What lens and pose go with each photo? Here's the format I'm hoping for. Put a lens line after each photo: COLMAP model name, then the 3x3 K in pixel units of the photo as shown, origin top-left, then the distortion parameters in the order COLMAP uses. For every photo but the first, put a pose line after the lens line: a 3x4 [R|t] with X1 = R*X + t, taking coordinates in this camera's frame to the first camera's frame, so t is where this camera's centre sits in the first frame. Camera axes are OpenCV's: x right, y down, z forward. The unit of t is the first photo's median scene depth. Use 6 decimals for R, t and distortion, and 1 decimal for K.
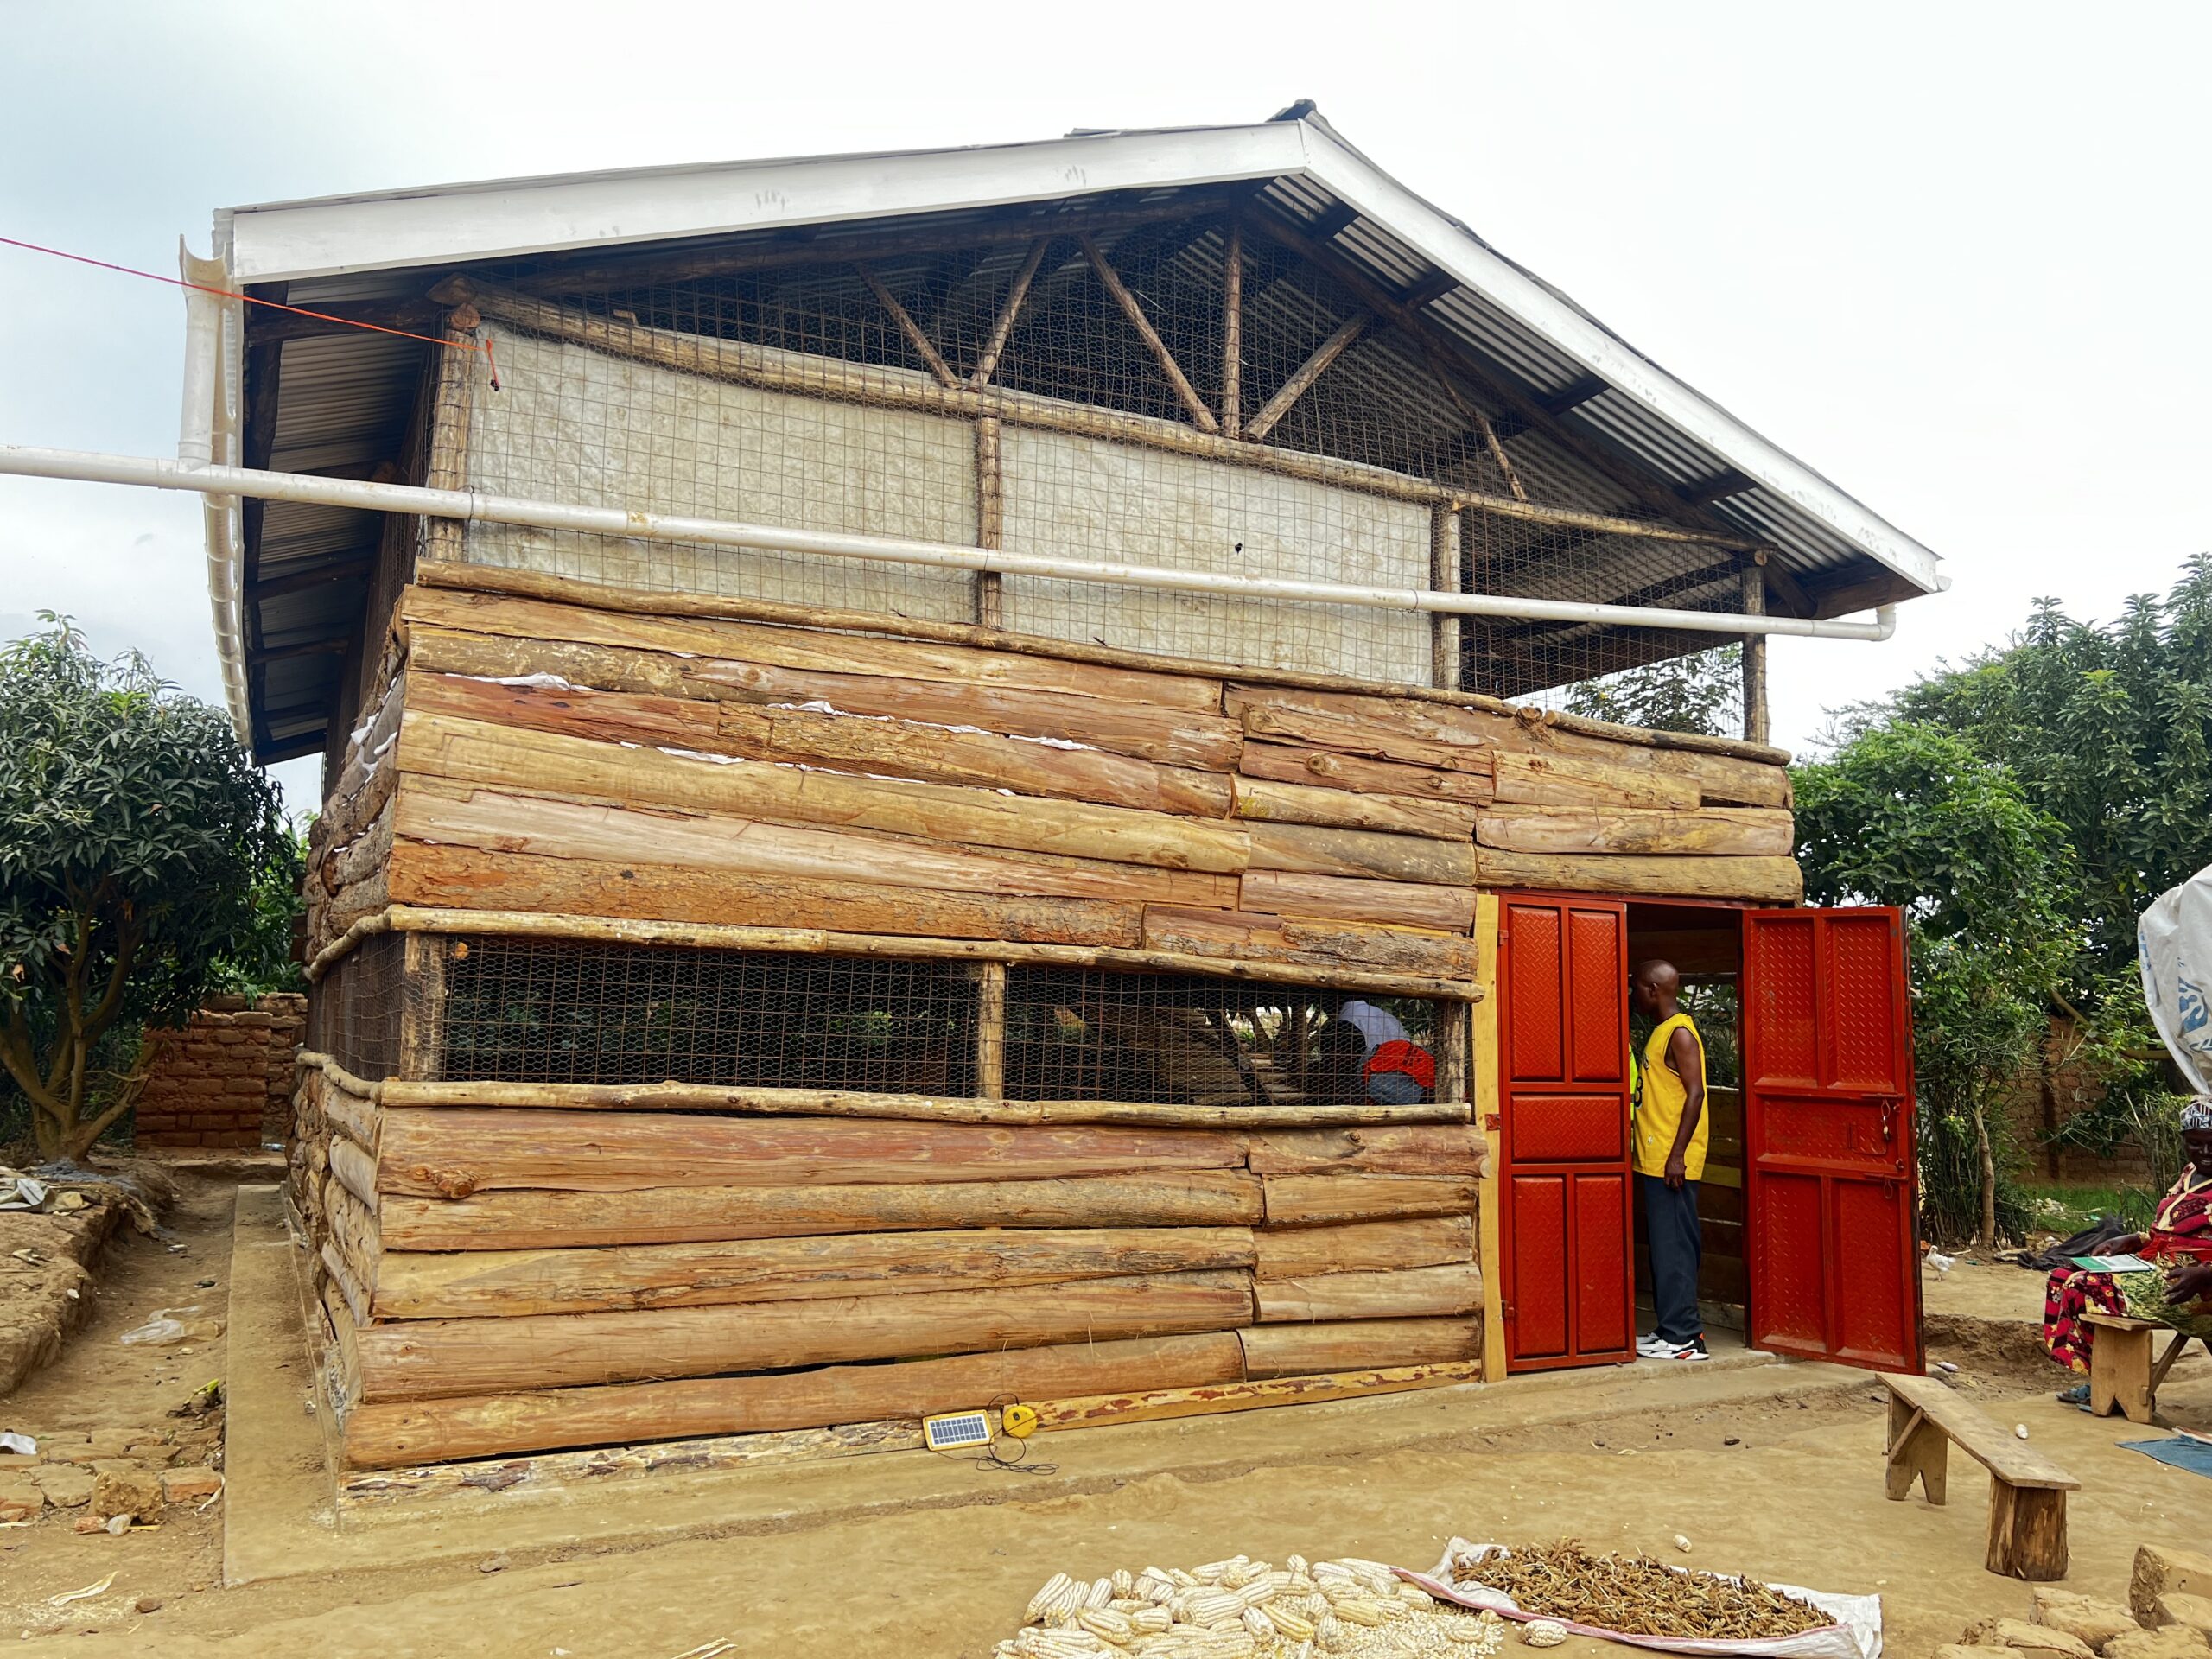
lens RADIAL K [[1646.3, 0, 1096.4], [0, 1646.3, 810.9], [0, 0, 1]] dist [0.059131, -0.066458]
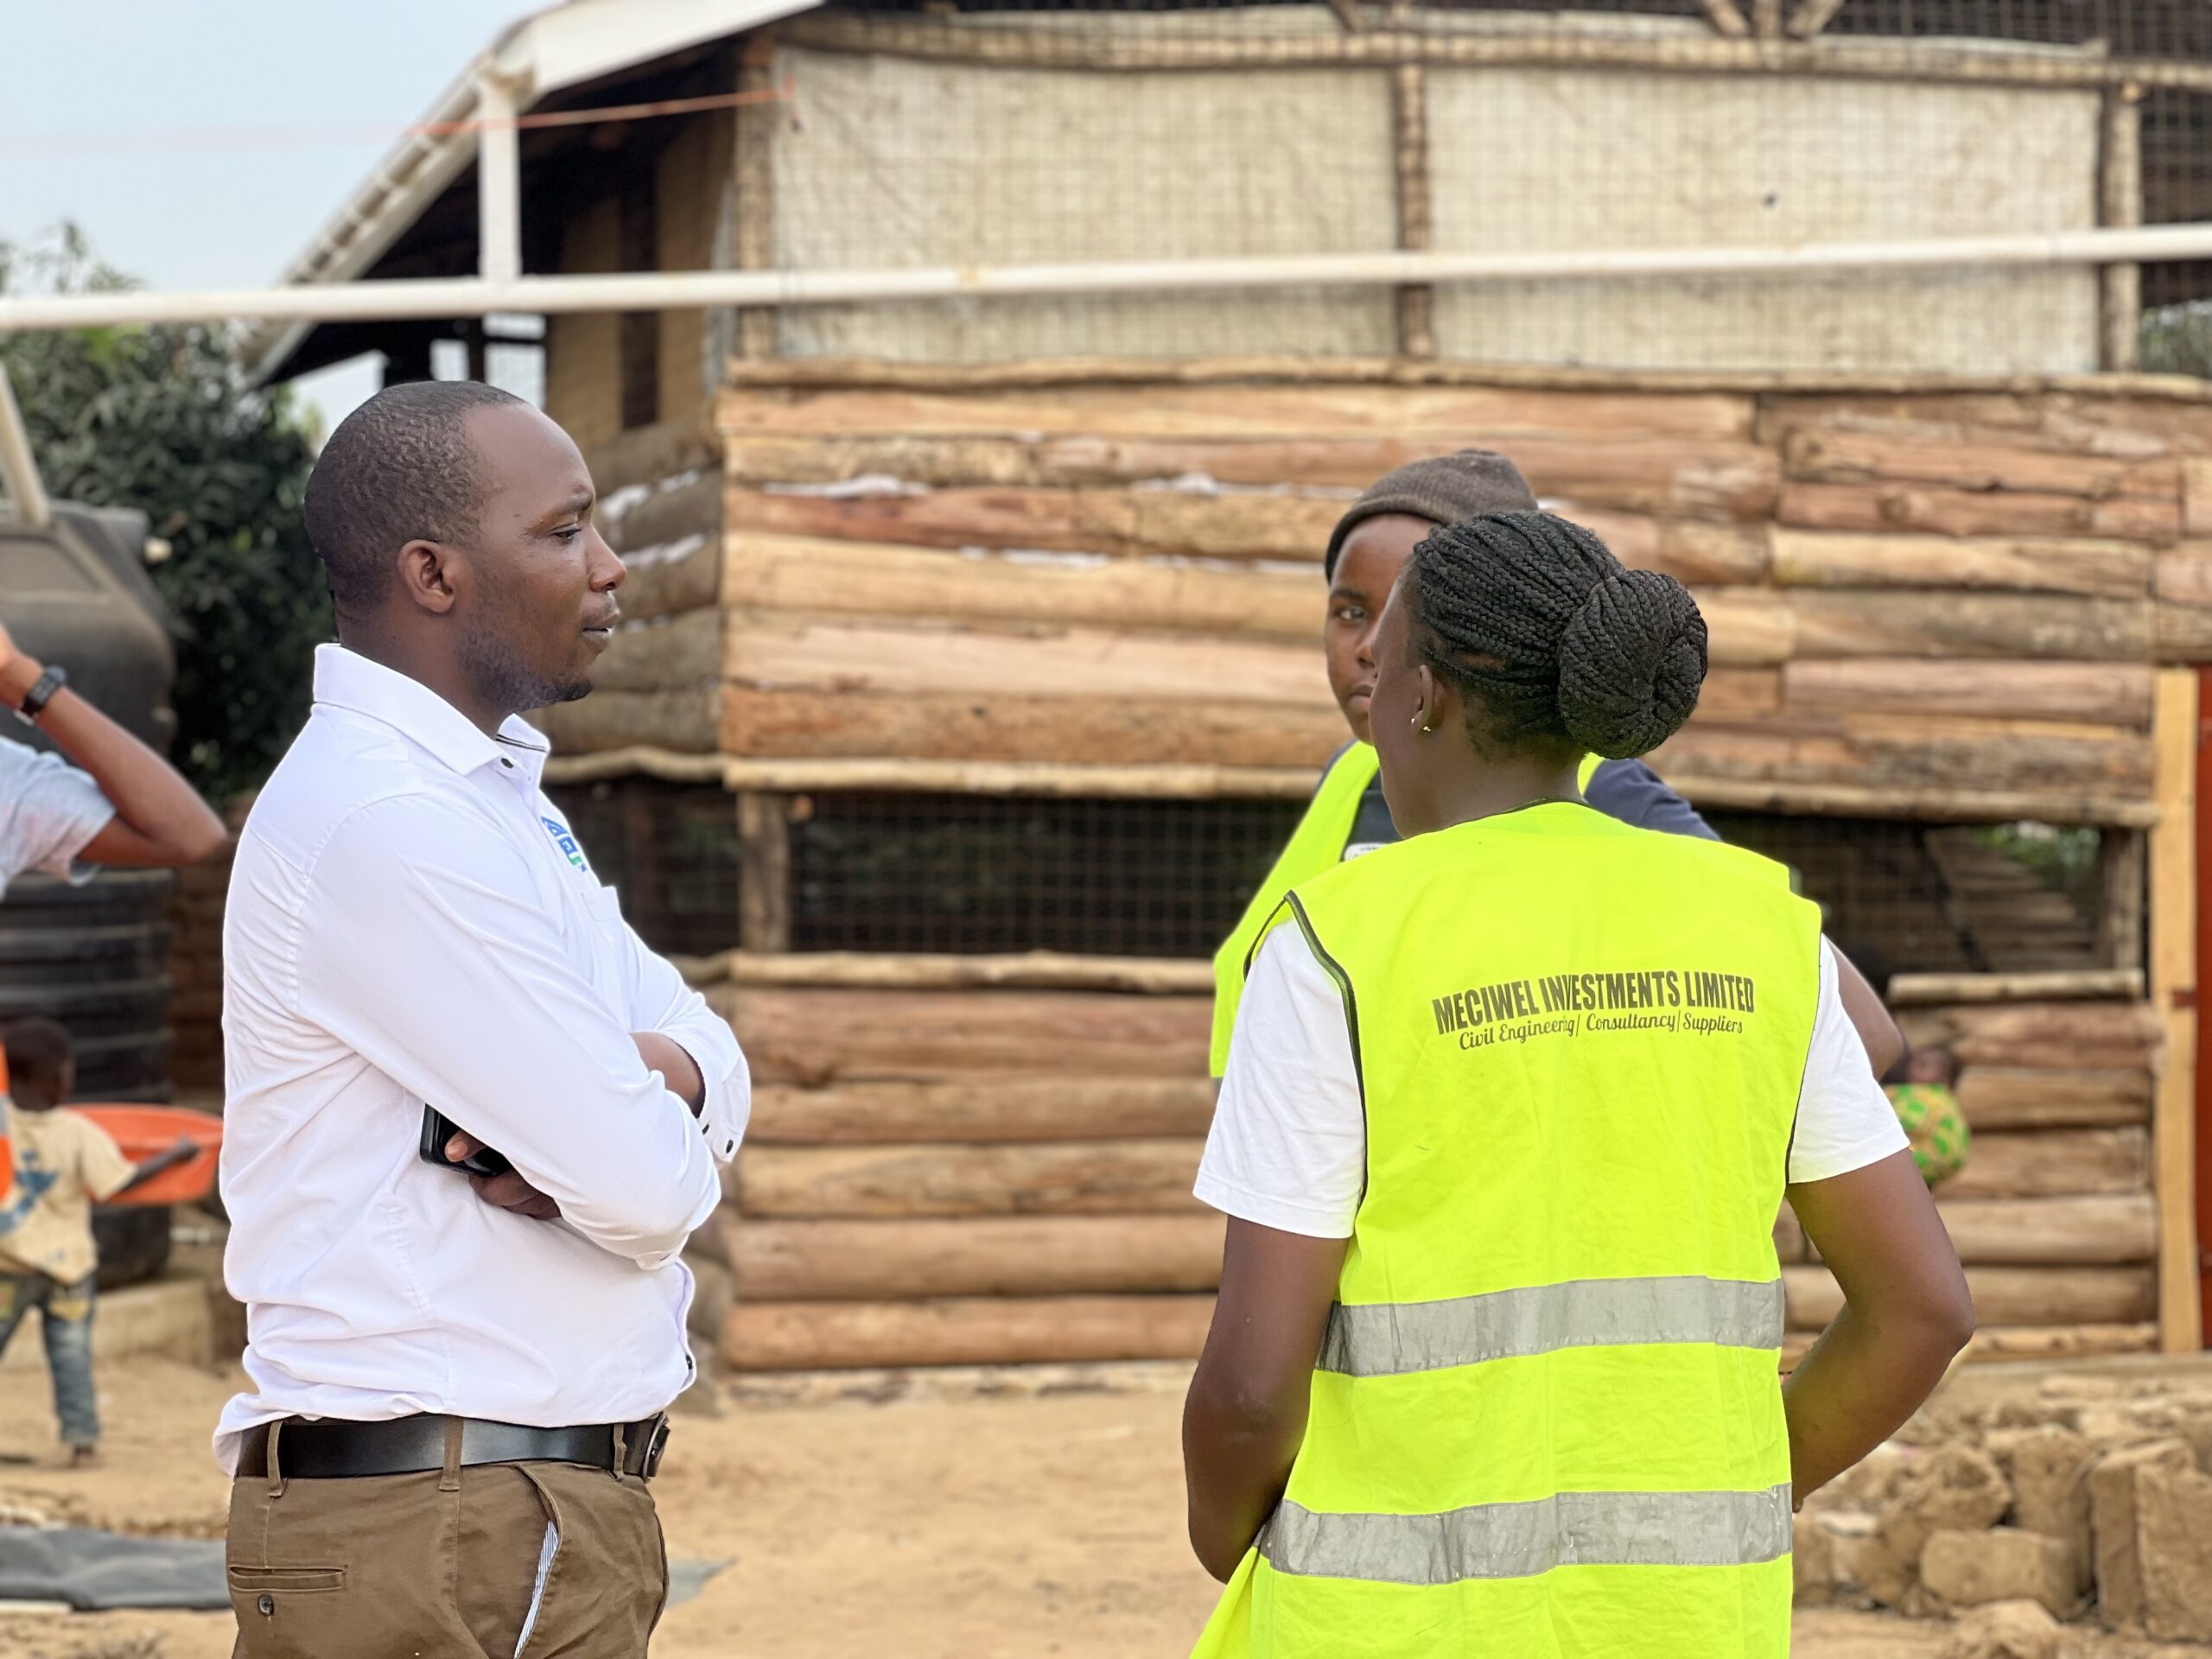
lens RADIAL K [[4938.1, 0, 1091.2], [0, 4938.1, 805.1], [0, 0, 1]] dist [0.221786, 0.000000]
pose [[0.975453, -0.018666, -0.219414, 0.282986], [0.047462, 0.990803, 0.126713, -0.201717], [0.215030, -0.134016, 0.967368, -1.249773]]
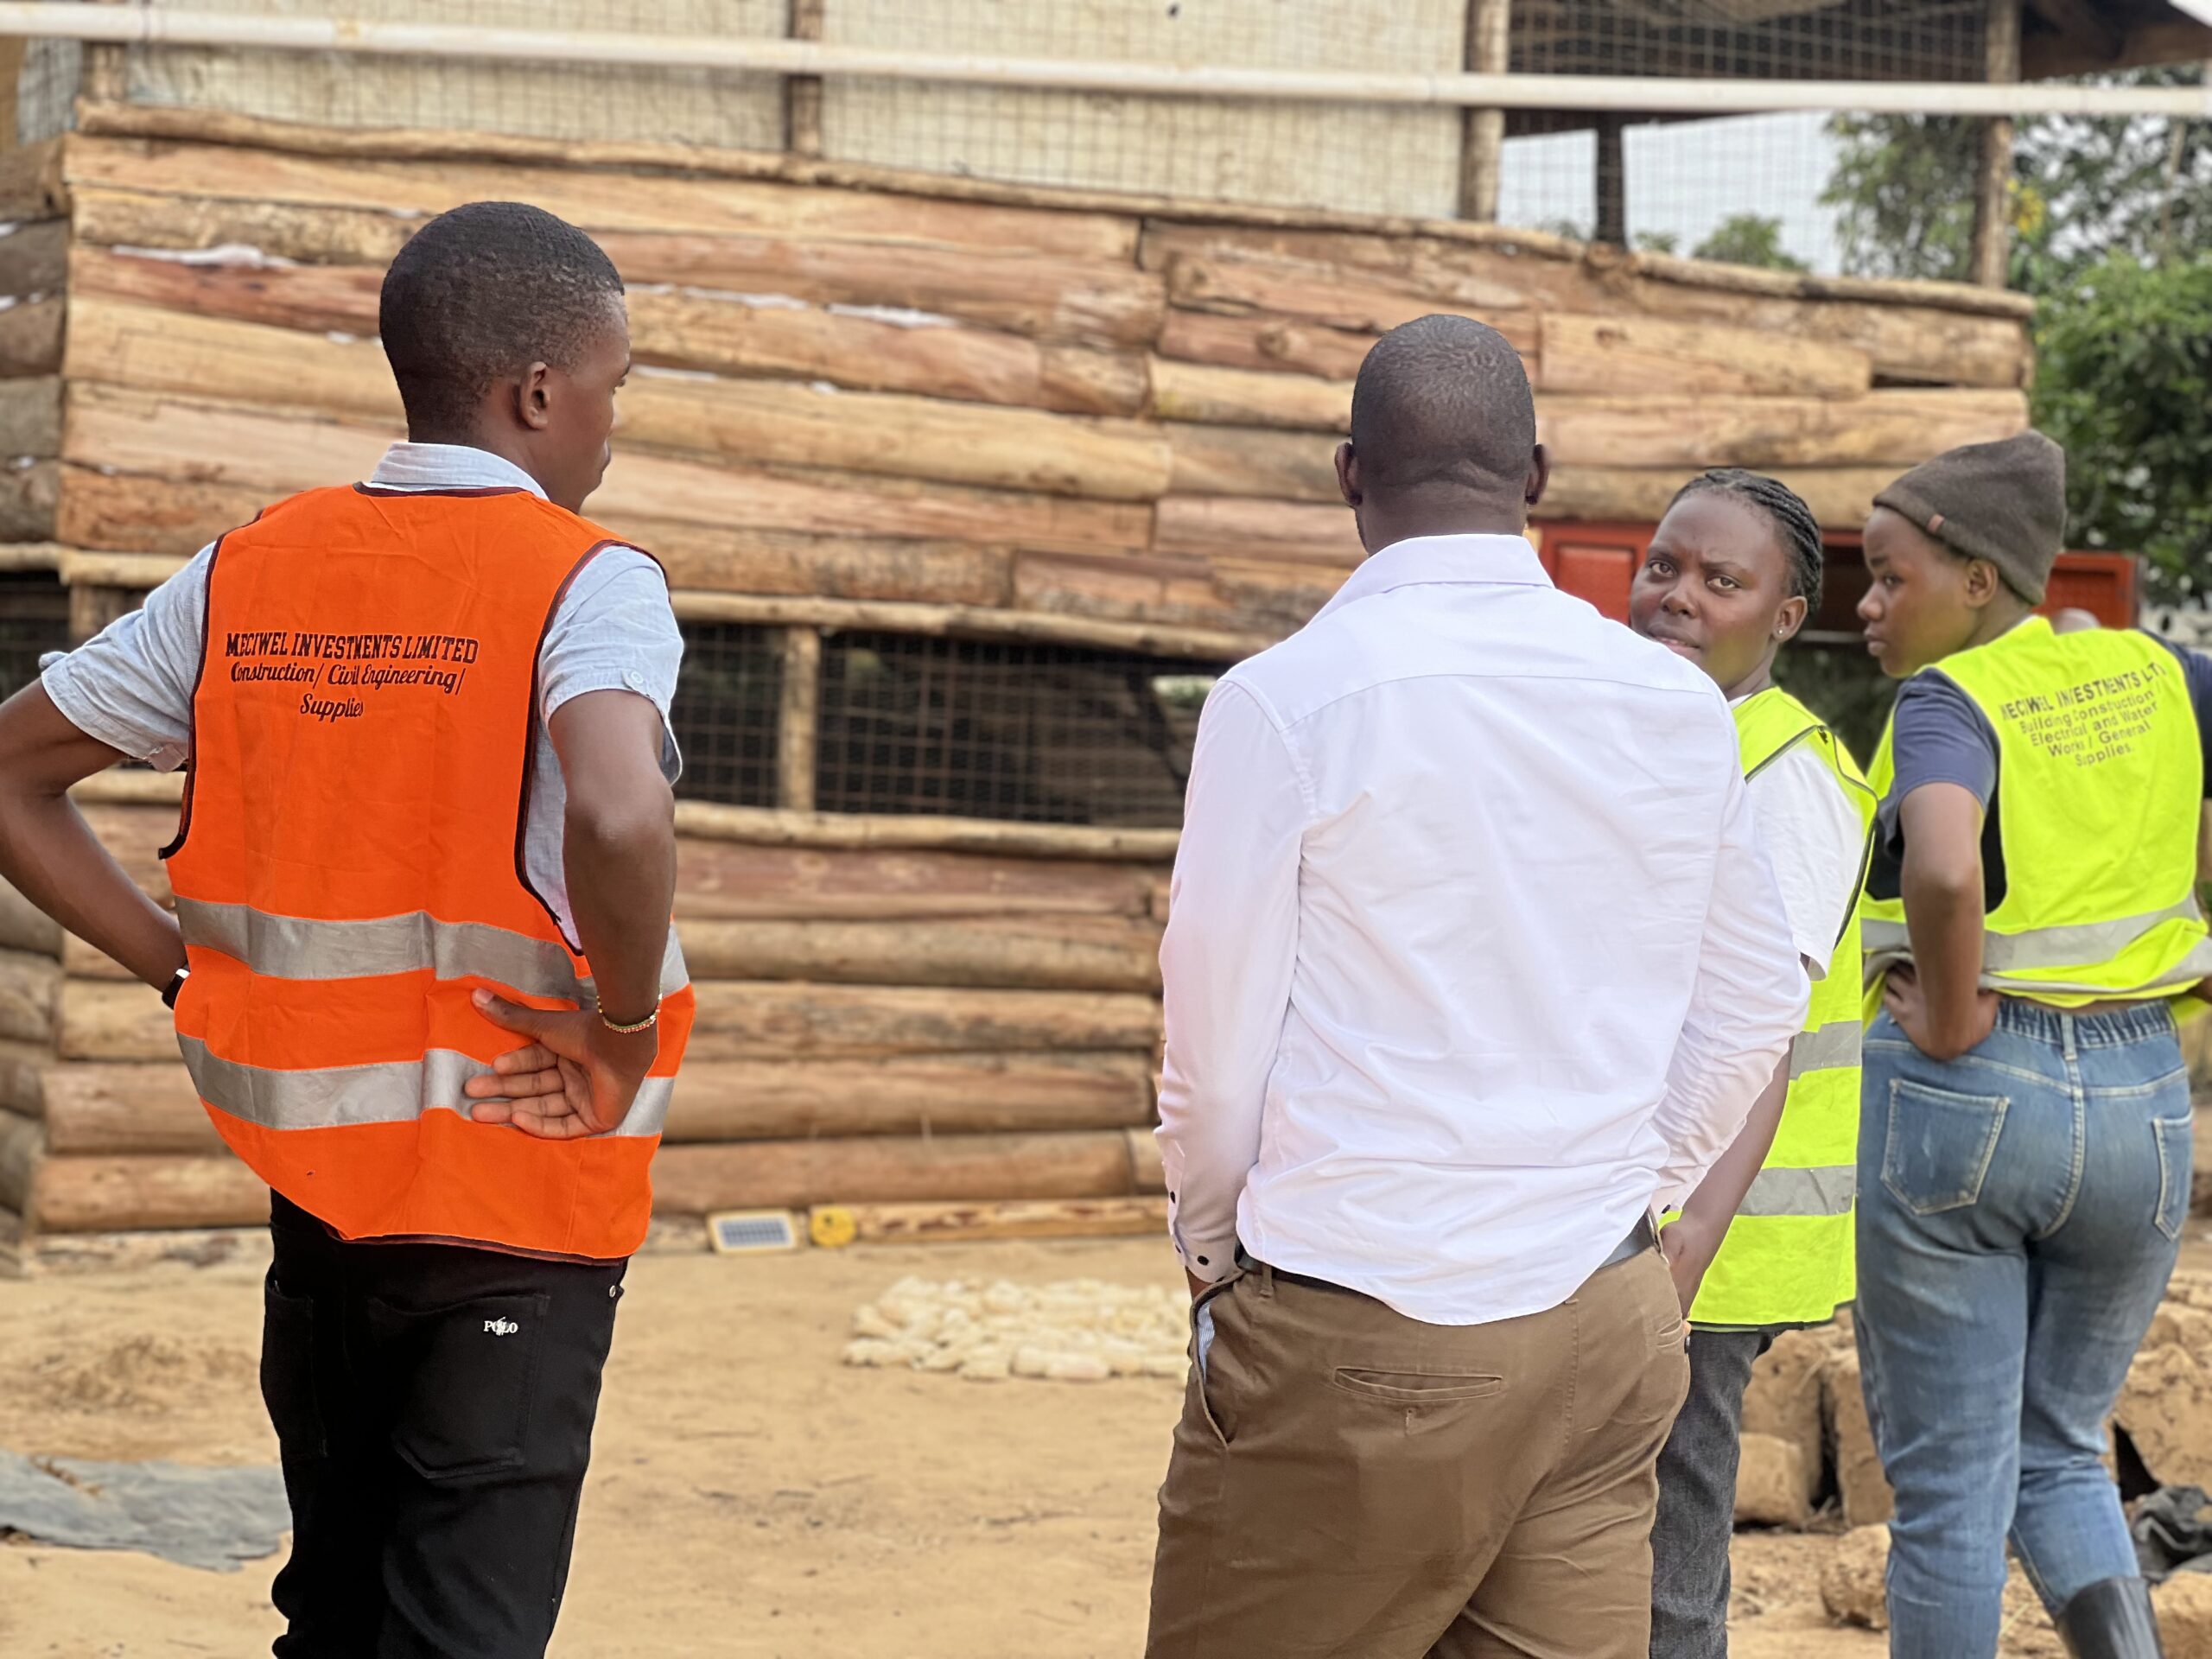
lens RADIAL K [[4938.1, 0, 1050.9], [0, 4938.1, 798.3], [0, 0, 1]] dist [0.221786, 0.000000]
pose [[0.998953, 0.022119, 0.040041, -0.039079], [-0.028497, 0.985630, 0.166499, -0.195471], [-0.035783, -0.167466, 0.985228, -1.140939]]
